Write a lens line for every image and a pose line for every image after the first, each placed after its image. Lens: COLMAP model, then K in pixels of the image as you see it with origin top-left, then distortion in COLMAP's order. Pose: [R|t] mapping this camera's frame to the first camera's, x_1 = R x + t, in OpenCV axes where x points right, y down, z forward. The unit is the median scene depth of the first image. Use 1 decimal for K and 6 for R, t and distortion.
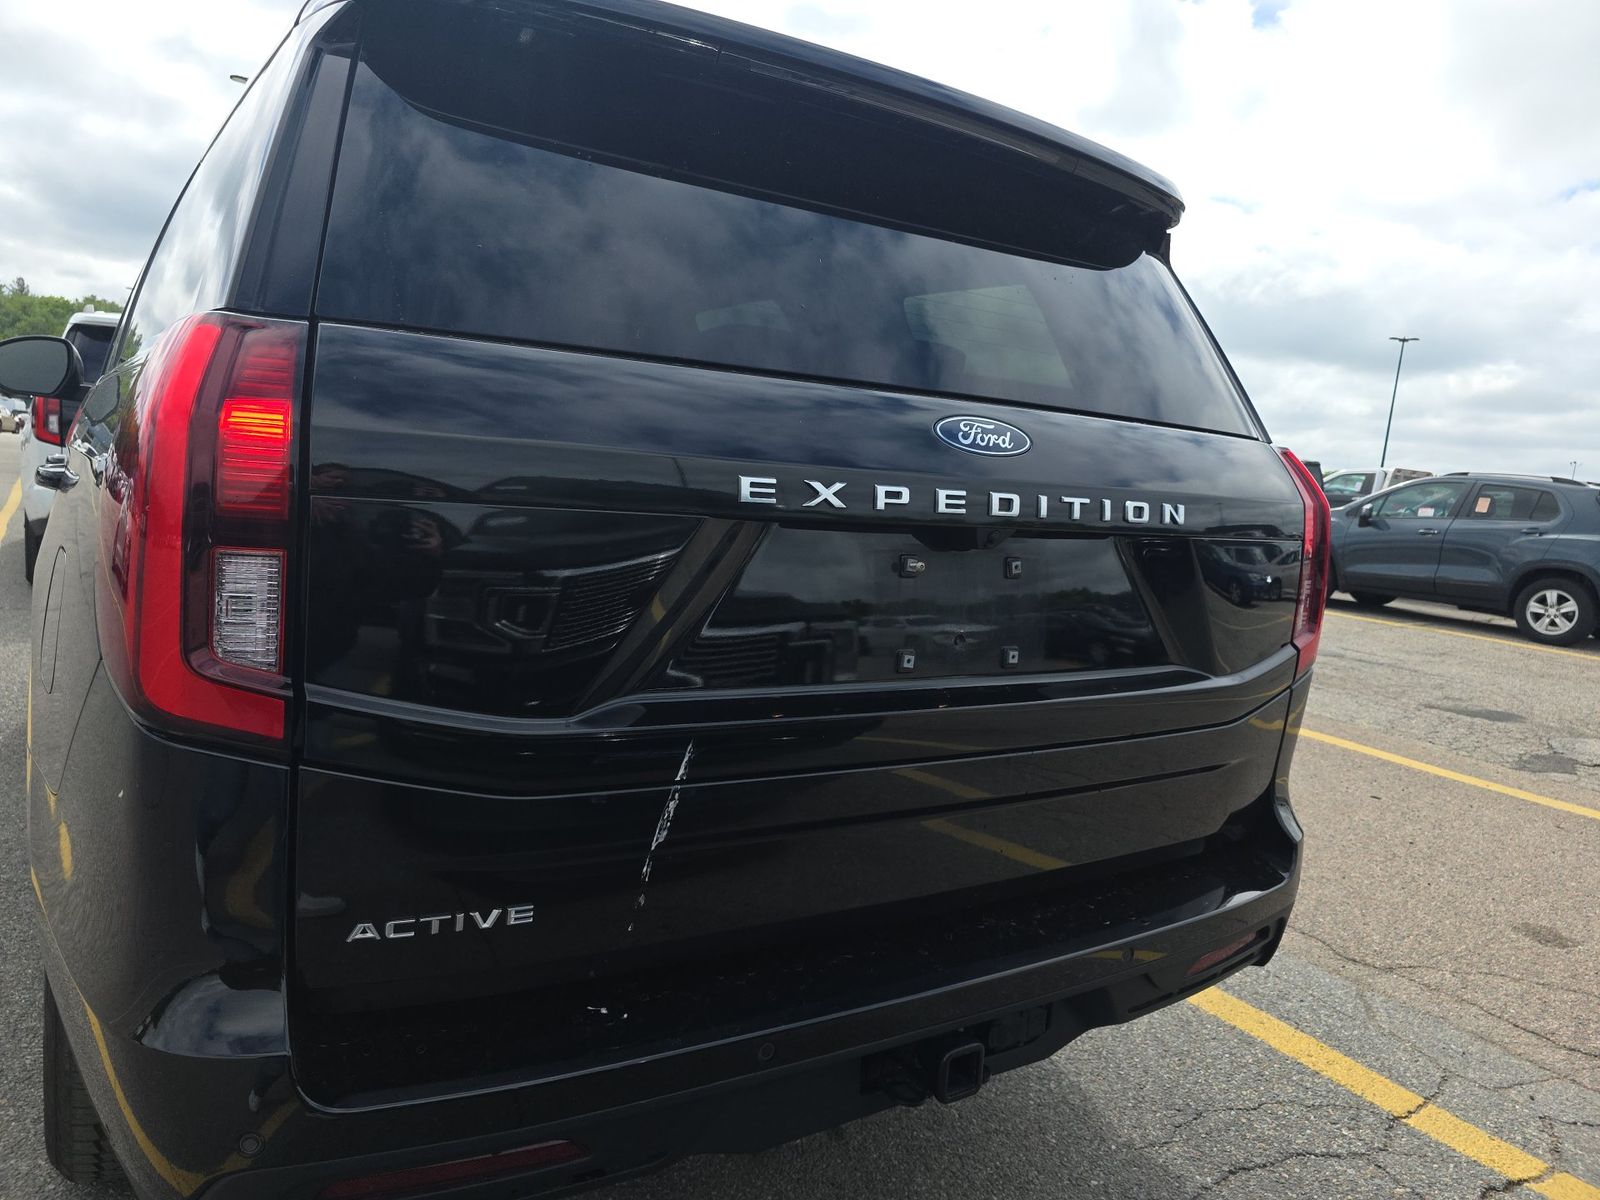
lens RADIAL K [[1100.9, 0, 810.9], [0, 1100.9, 594.6], [0, 0, 1]] dist [0.037798, -0.036535]
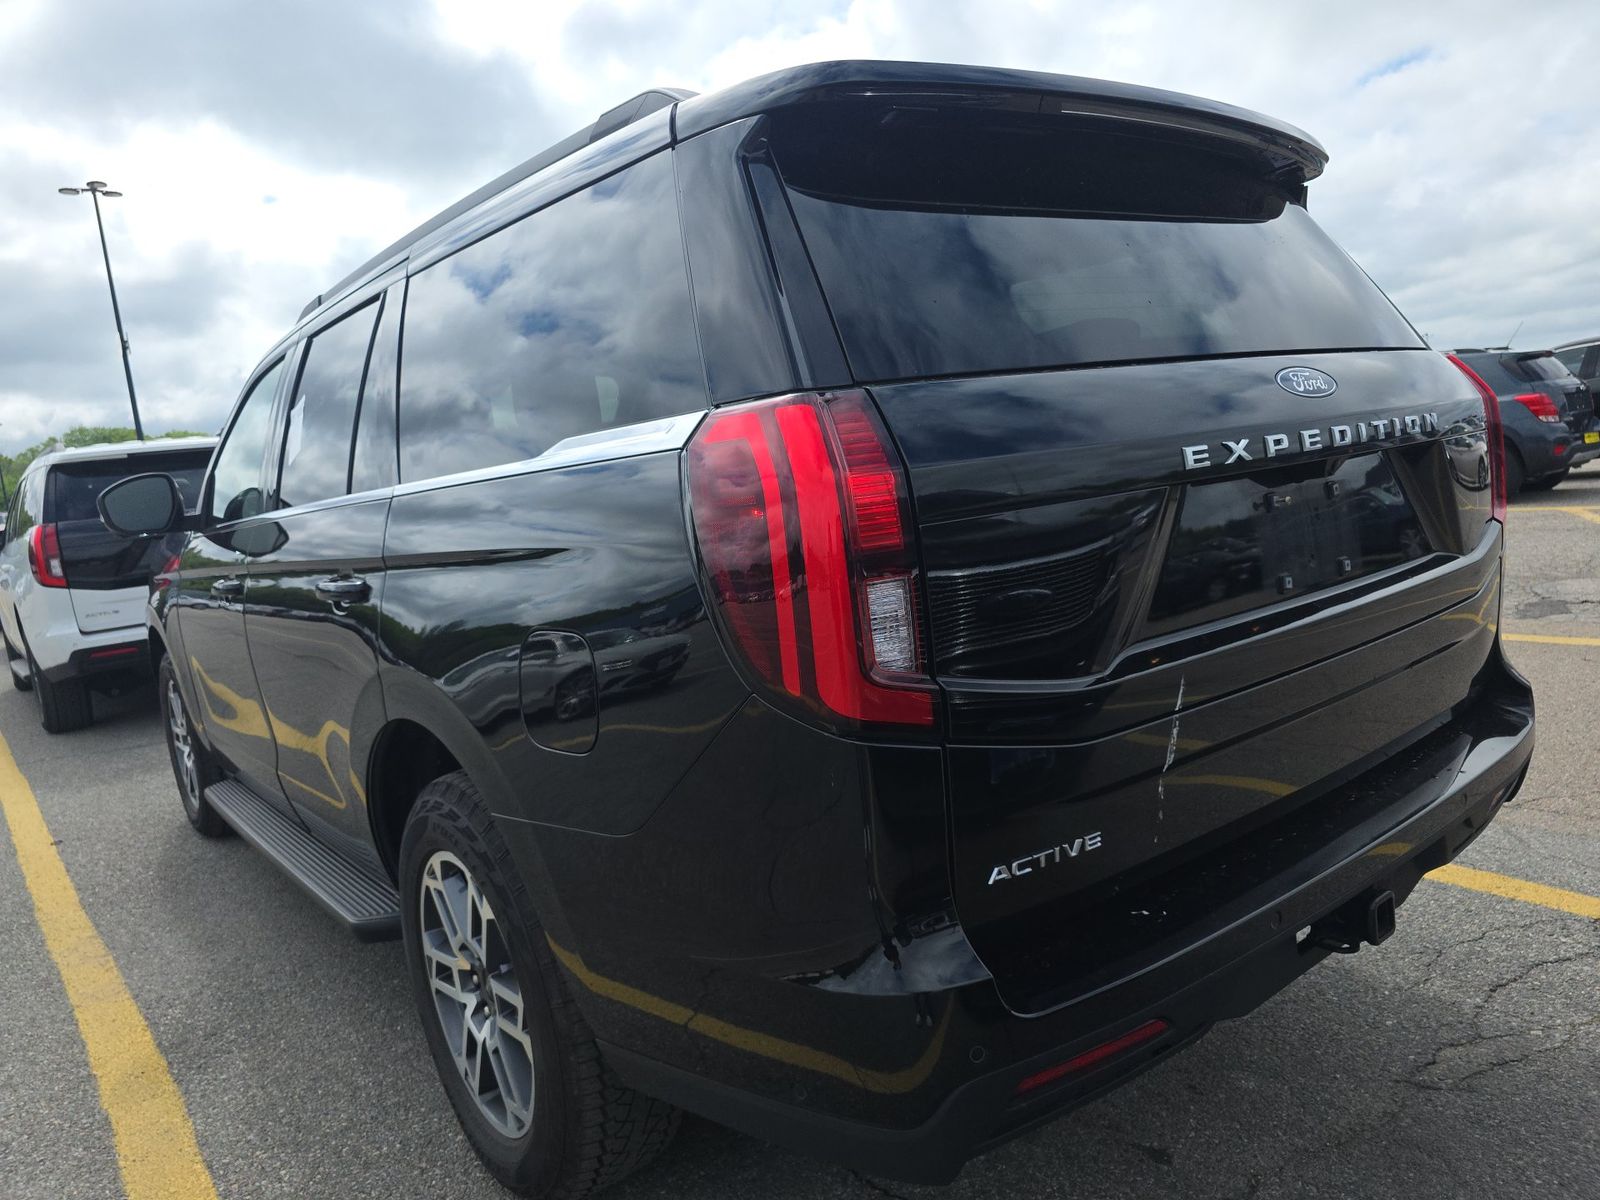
lens RADIAL K [[1100.9, 0, 793.5], [0, 1100.9, 607.1], [0, 0, 1]] dist [0.037798, -0.036535]
pose [[0.979196, -0.194564, 0.057623, -0.473962], [0.193970, 0.980880, 0.015786, -0.032347], [-0.059593, -0.004280, 0.998214, -0.138000]]
